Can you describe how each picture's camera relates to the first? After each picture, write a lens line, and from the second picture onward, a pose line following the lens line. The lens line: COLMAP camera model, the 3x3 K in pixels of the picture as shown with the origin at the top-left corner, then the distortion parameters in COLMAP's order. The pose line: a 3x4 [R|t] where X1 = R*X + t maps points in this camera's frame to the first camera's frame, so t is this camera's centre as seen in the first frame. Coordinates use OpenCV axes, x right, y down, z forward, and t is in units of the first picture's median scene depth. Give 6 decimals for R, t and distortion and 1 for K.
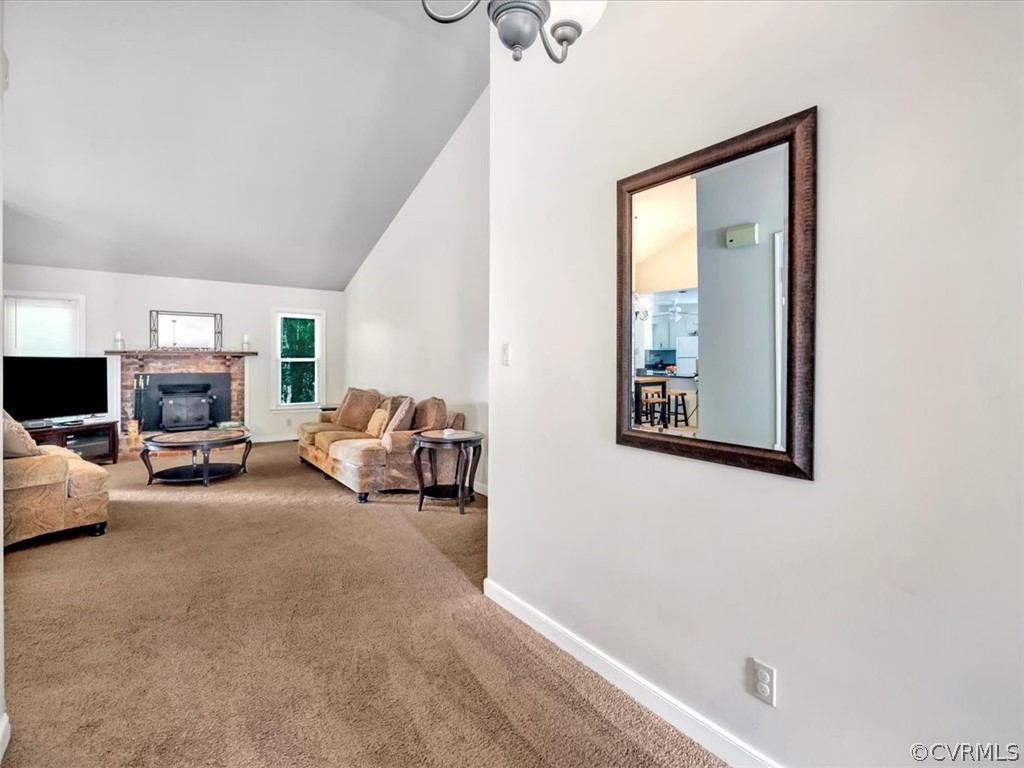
lens RADIAL K [[512.1, 0, 545.1], [0, 512.1, 362.4], [0, 0, 1]] dist [-0.003413, 0.002097]
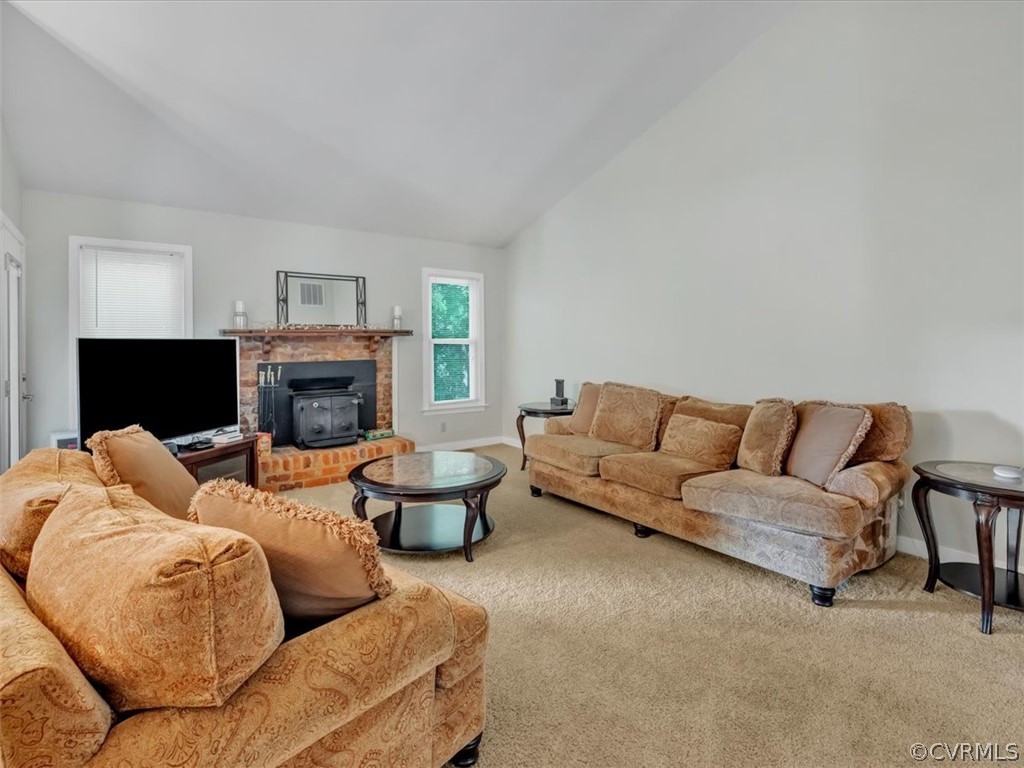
lens RADIAL K [[512.1, 0, 544.1], [0, 512.1, 331.9], [0, 0, 1]] dist [-0.003413, 0.002097]
pose [[0.999501, -0.007080, 0.030779, -0.430443], [0.007698, 0.999770, -0.020013, -0.003031], [-0.030630, 0.020240, 0.999326, 0.298034]]
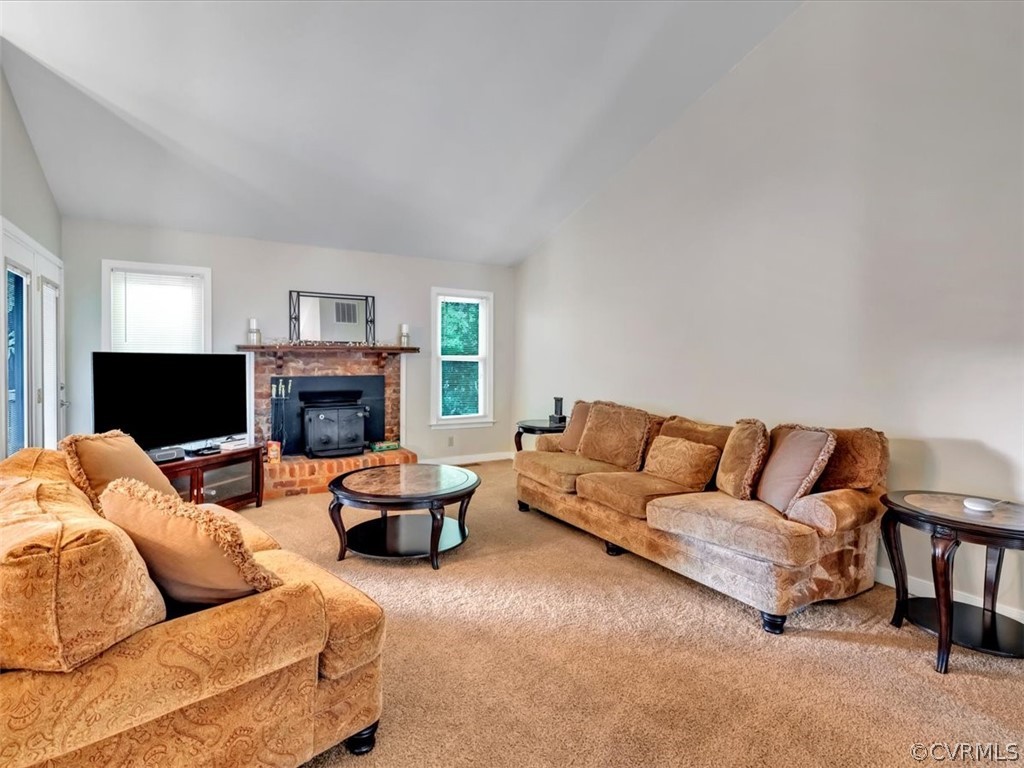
lens RADIAL K [[512.1, 0, 538.4], [0, 512.1, 360.7], [0, 0, 1]] dist [-0.003413, 0.002097]
pose [[0.997269, 0.003563, -0.073772, -0.360041], [-0.003495, 0.999993, 0.001039, -0.002932], [0.073775, -0.000778, 0.997275, 0.293230]]
